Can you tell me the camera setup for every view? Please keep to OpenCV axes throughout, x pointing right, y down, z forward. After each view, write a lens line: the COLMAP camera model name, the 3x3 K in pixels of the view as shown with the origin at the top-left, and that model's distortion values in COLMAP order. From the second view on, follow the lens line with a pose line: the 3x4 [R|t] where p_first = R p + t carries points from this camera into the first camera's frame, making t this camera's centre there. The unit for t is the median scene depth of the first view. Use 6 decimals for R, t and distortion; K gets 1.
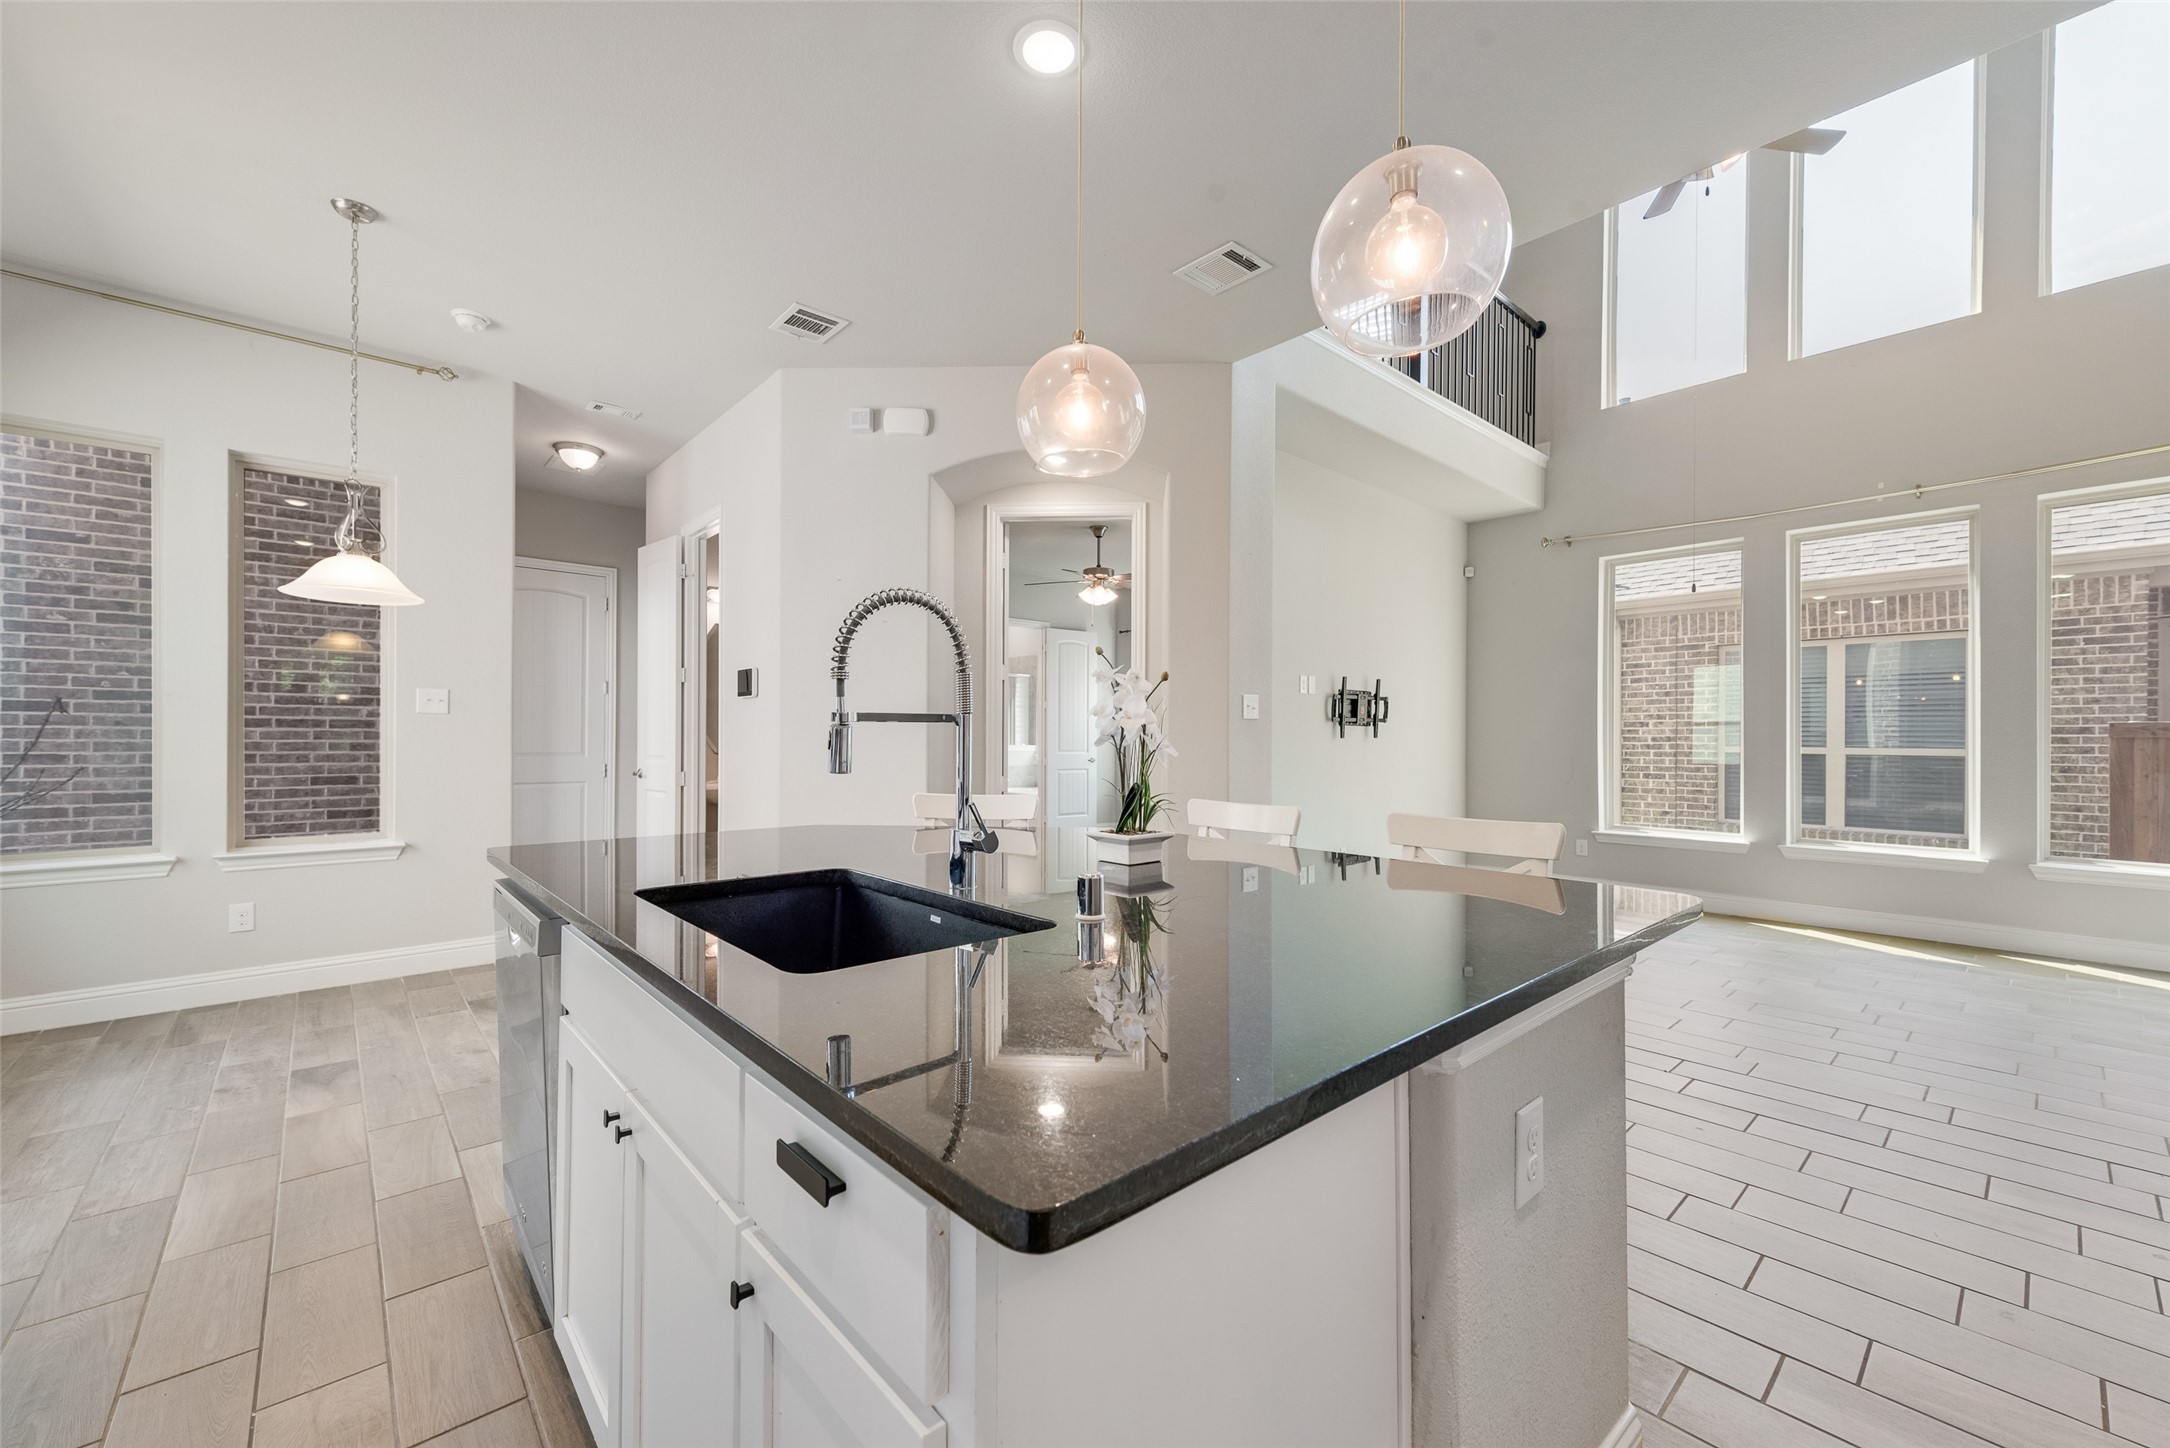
lens RADIAL K [[856.7, 0, 1080.4], [0, 856.7, 735.5], [0, 0, 1]] dist [0.014878, -0.002997]
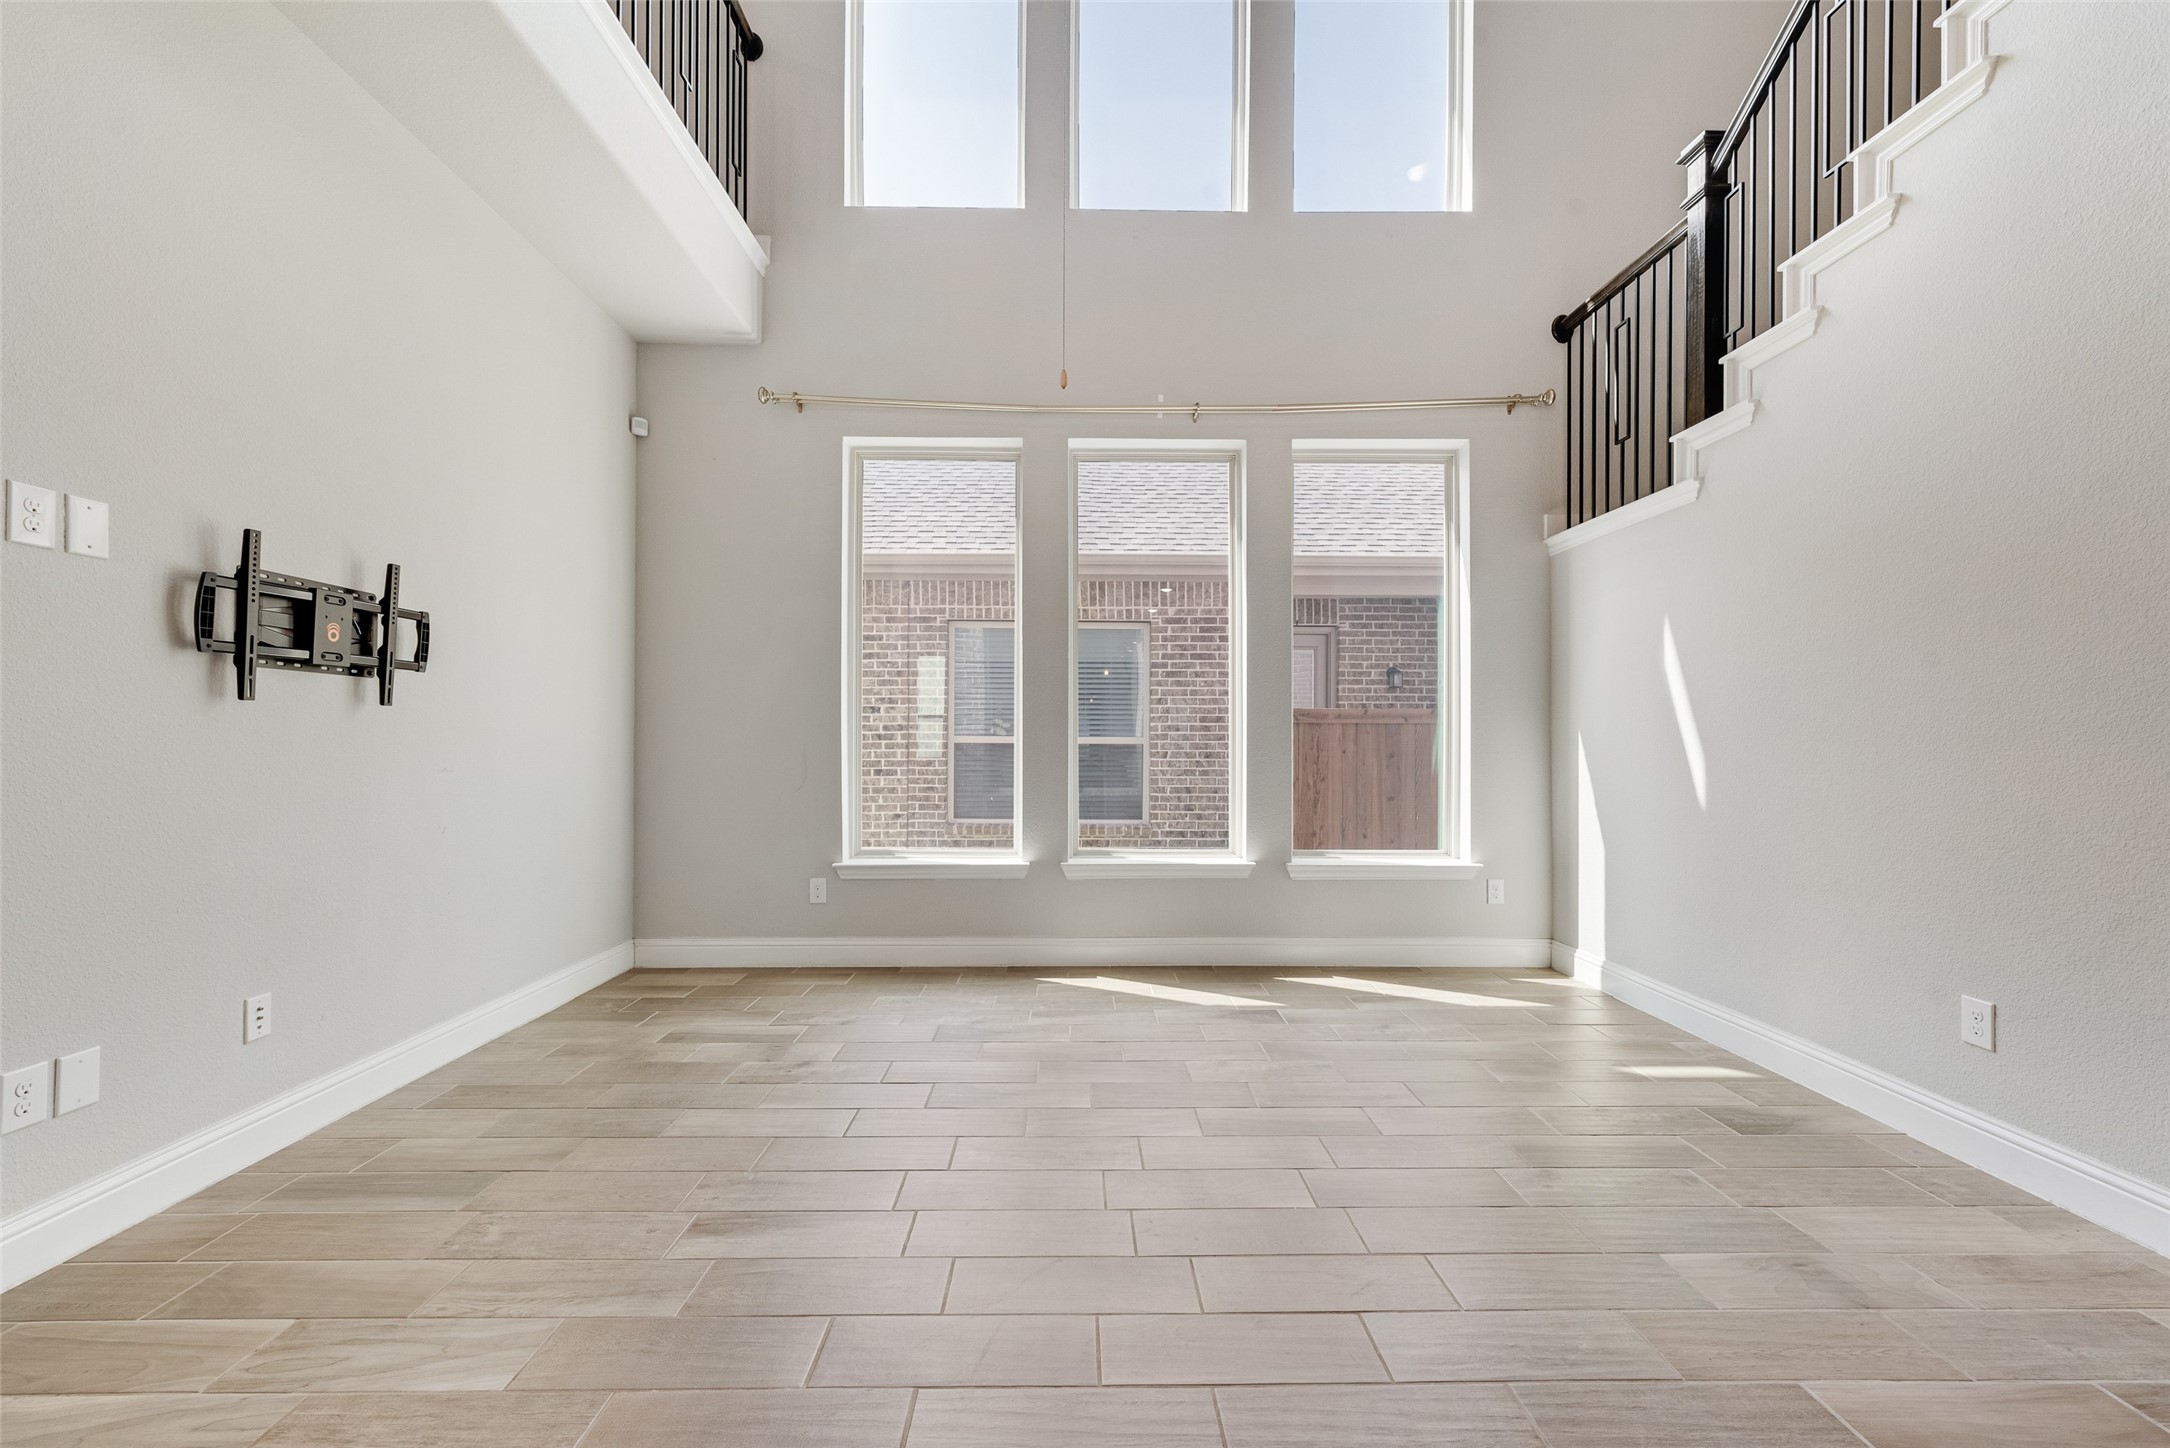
lens RADIAL K [[856.7, 0, 1087.4], [0, 856.7, 734.8], [0, 0, 1]] dist [0.014878, -0.002997]
pose [[0.652134, 0.002354, 0.758100, 0.224115], [-0.002310, 0.999997, -0.001119, 0.015329], [-0.758100, -0.001022, 0.652137, 0.421367]]
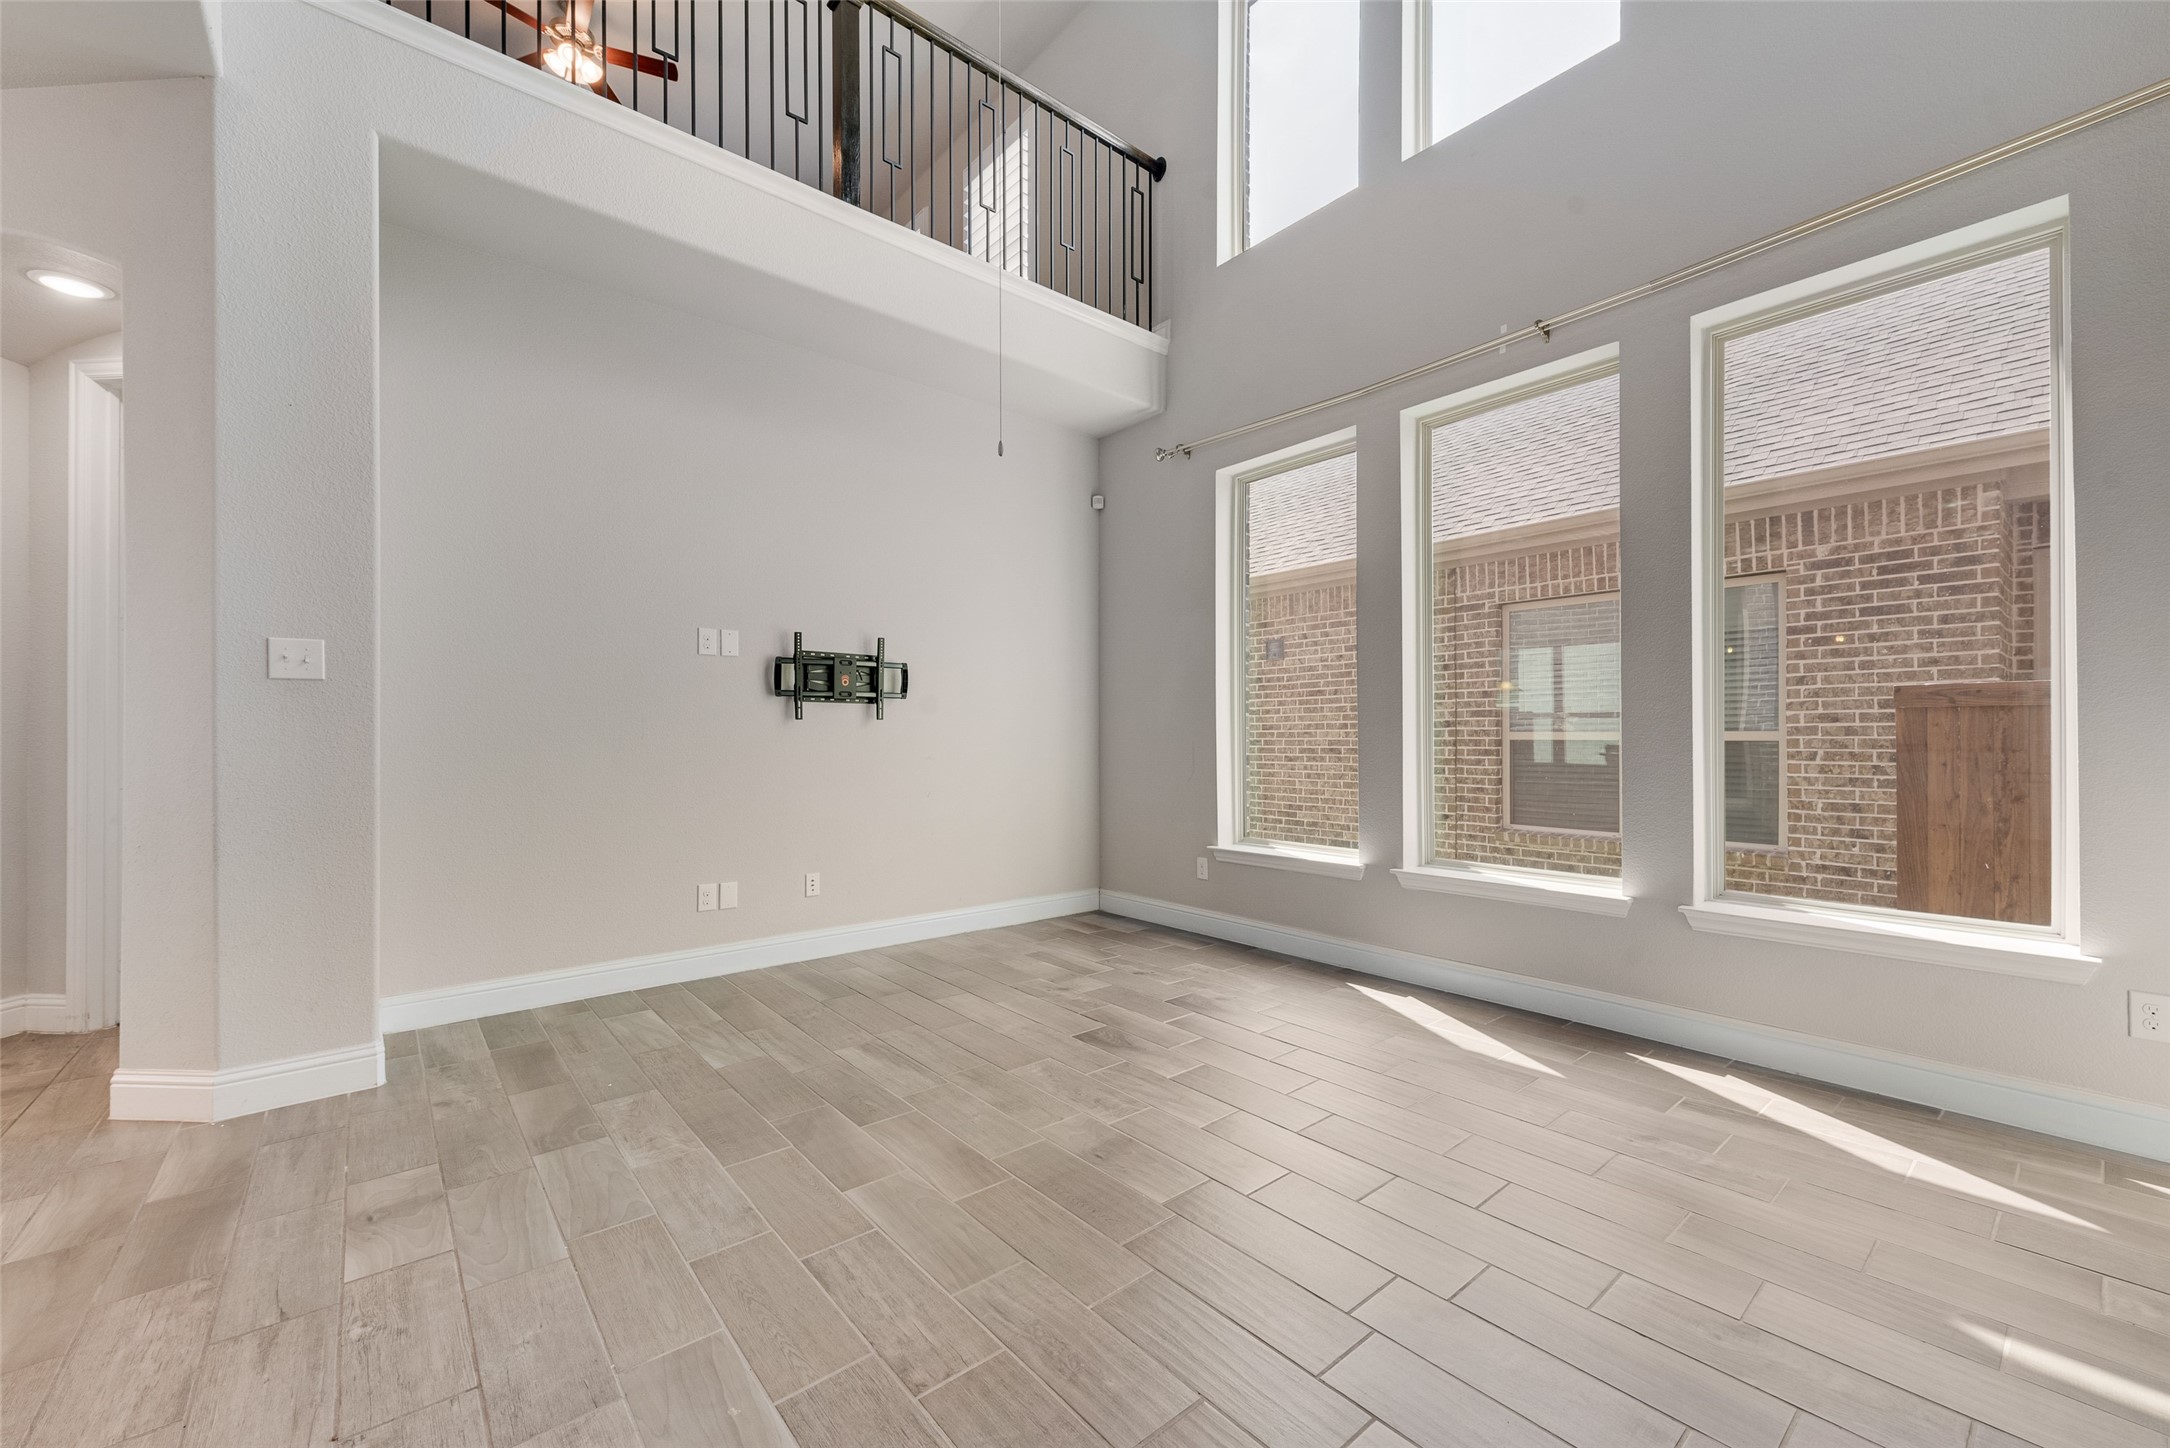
lens RADIAL K [[856.7, 0, 1076.8], [0, 856.7, 733.1], [0, 0, 1]] dist [0.014878, -0.002997]
pose [[0.999370, -0.007703, -0.034632, 0.483110], [0.007624, 0.999968, -0.002420, 0.015656], [0.034650, 0.002155, 0.999397, 0.257476]]
